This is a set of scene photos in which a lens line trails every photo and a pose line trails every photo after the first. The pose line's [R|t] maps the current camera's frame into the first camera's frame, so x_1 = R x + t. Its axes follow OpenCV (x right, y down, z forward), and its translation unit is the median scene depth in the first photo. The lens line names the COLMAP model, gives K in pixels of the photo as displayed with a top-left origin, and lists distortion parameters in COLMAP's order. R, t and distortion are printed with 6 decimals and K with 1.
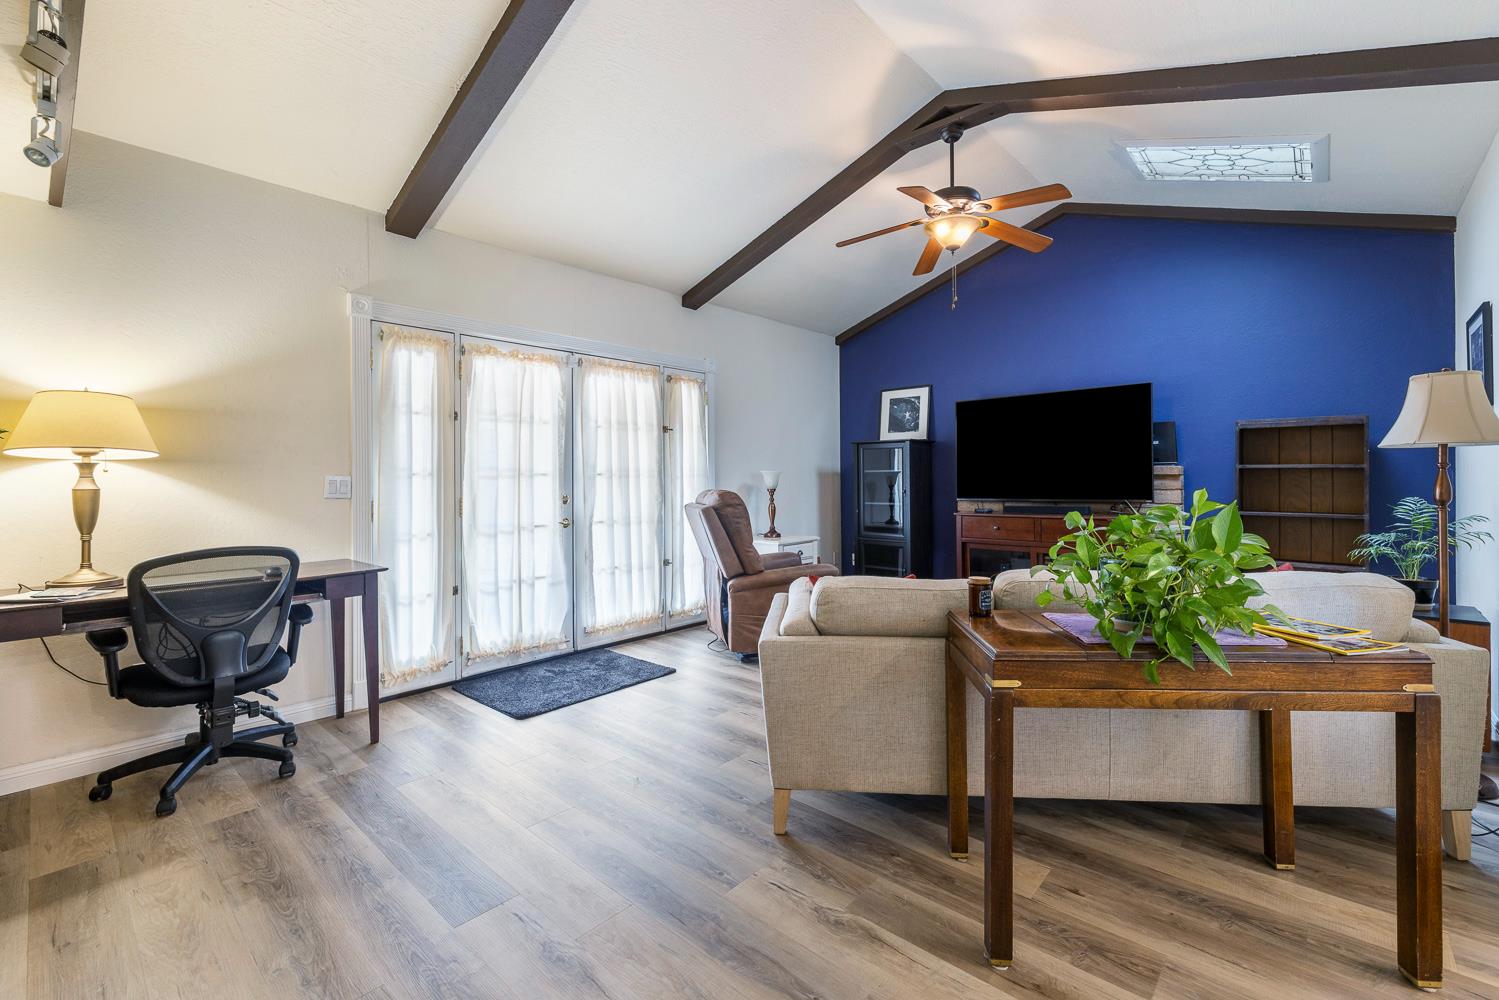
lens RADIAL K [[667.1, 0, 744.6], [0, 667.1, 487.2], [0, 0, 1]] dist [-0.004074, -0.000293]
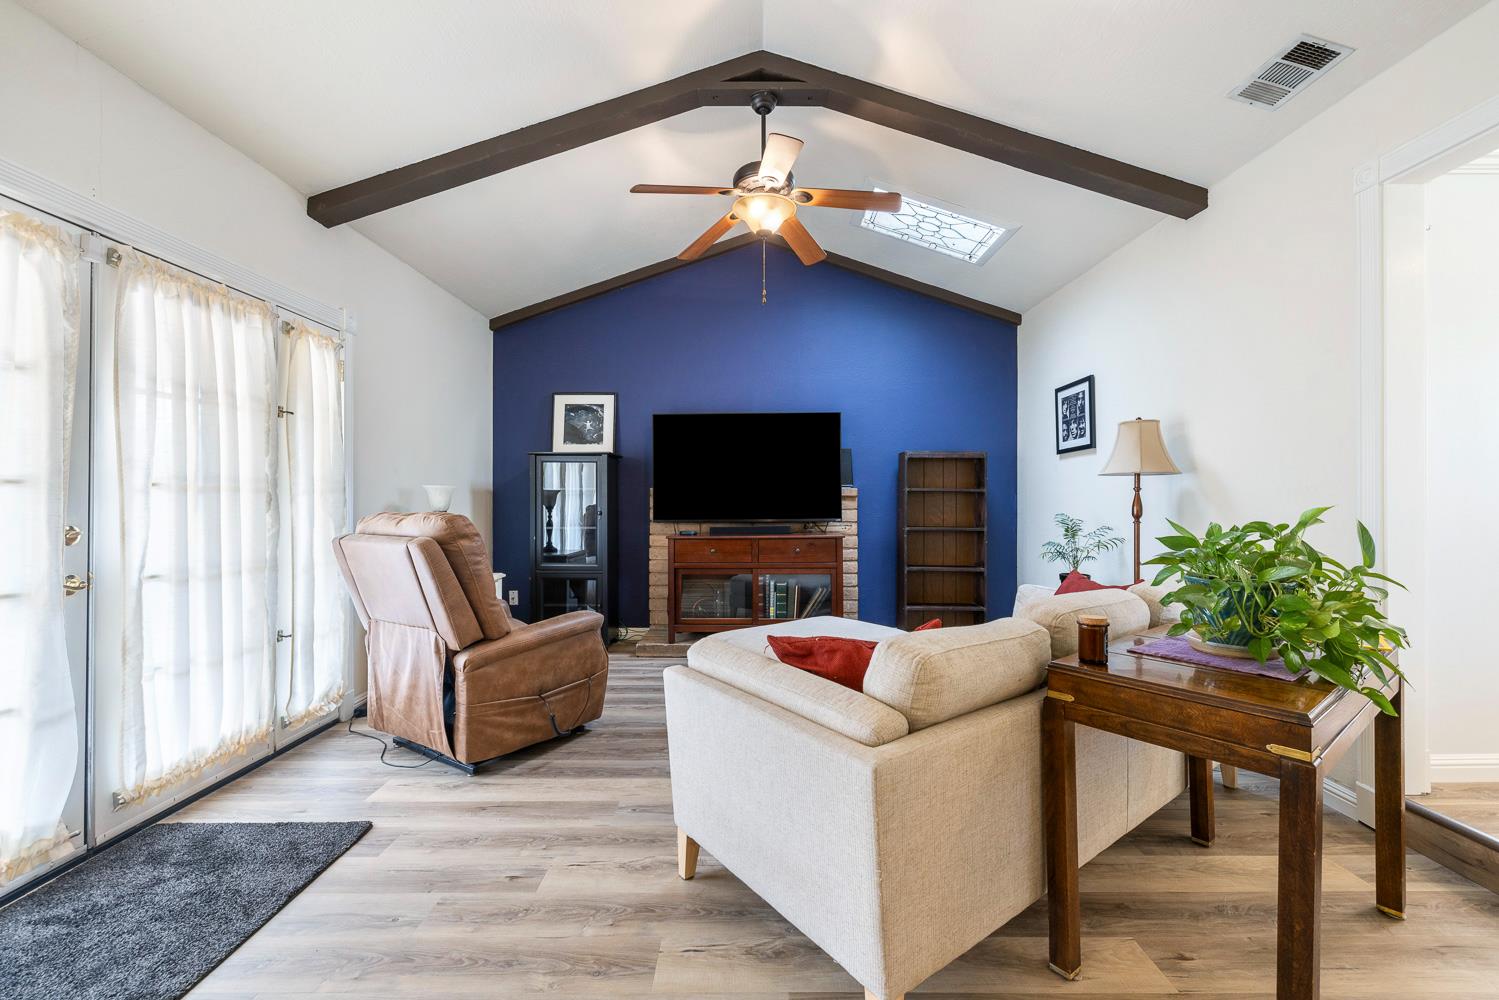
lens RADIAL K [[639.4, 0, 748.6], [0, 639.4, 498.6], [0, 0, 1]] dist [0.001100, -0.000357]
pose [[0.728161, 0.006573, 0.685375, -0.225409], [0.004656, 0.999884, -0.014535, 0.000906], [-0.685391, 0.013775, 0.728045, 0.332258]]
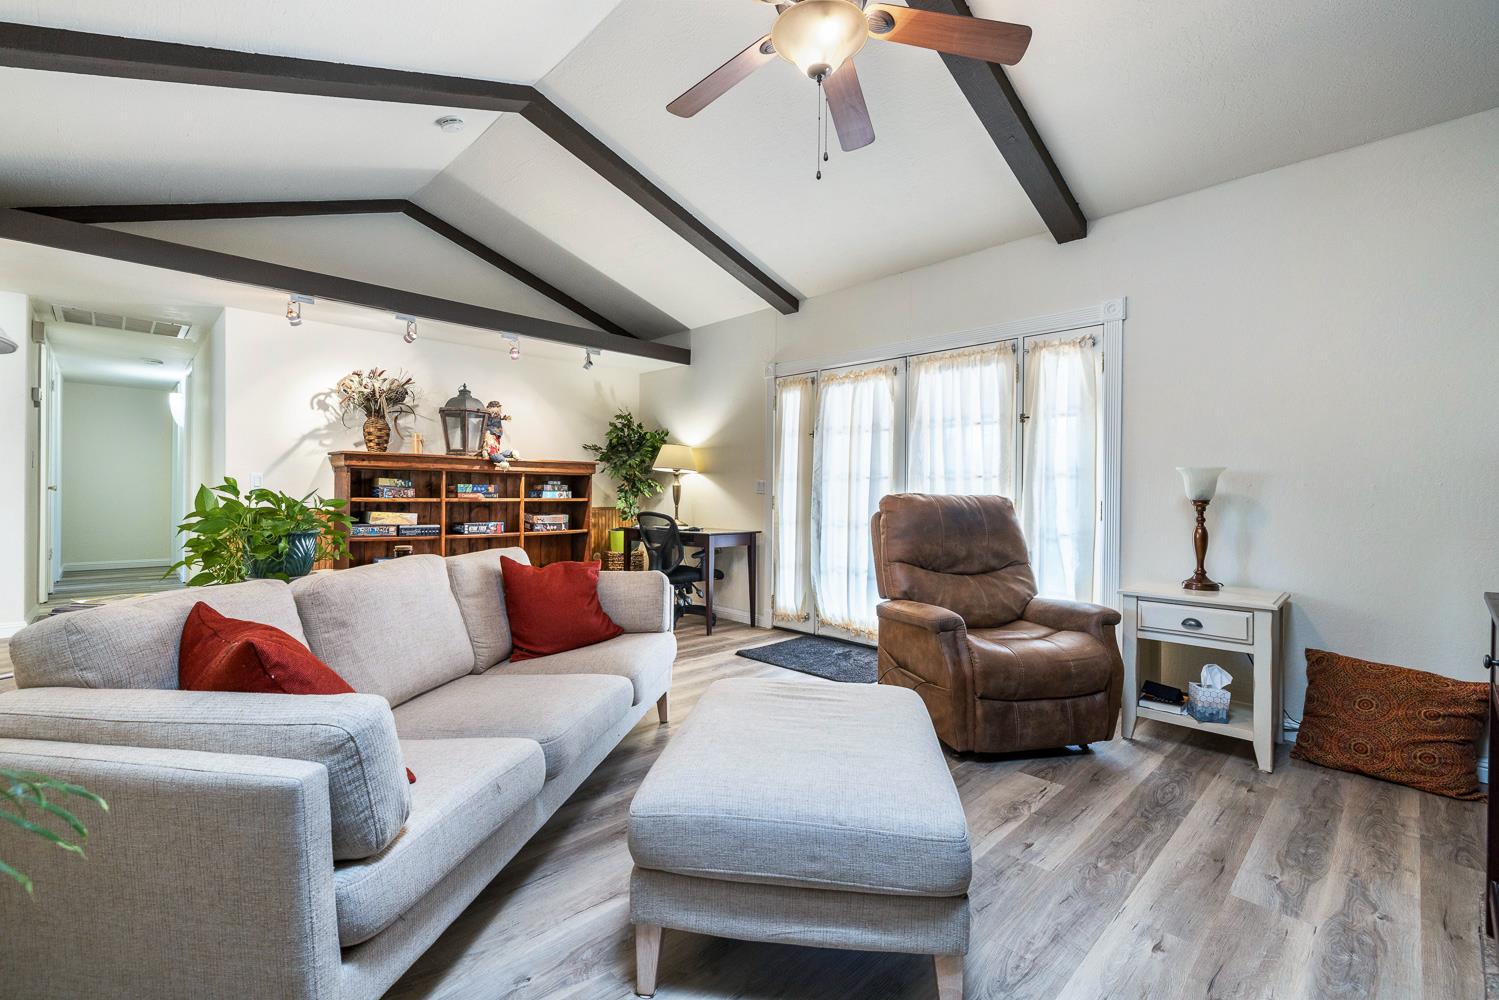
lens RADIAL K [[639.4, 0, 752.5], [0, 639.4, 493.1], [0, 0, 1]] dist [0.001100, -0.000357]
pose [[-0.053167, 0.012207, -0.998511, 0.705933], [-0.021305, 0.999684, 0.013355, -0.002949], [0.998358, 0.021983, -0.052890, 0.794358]]
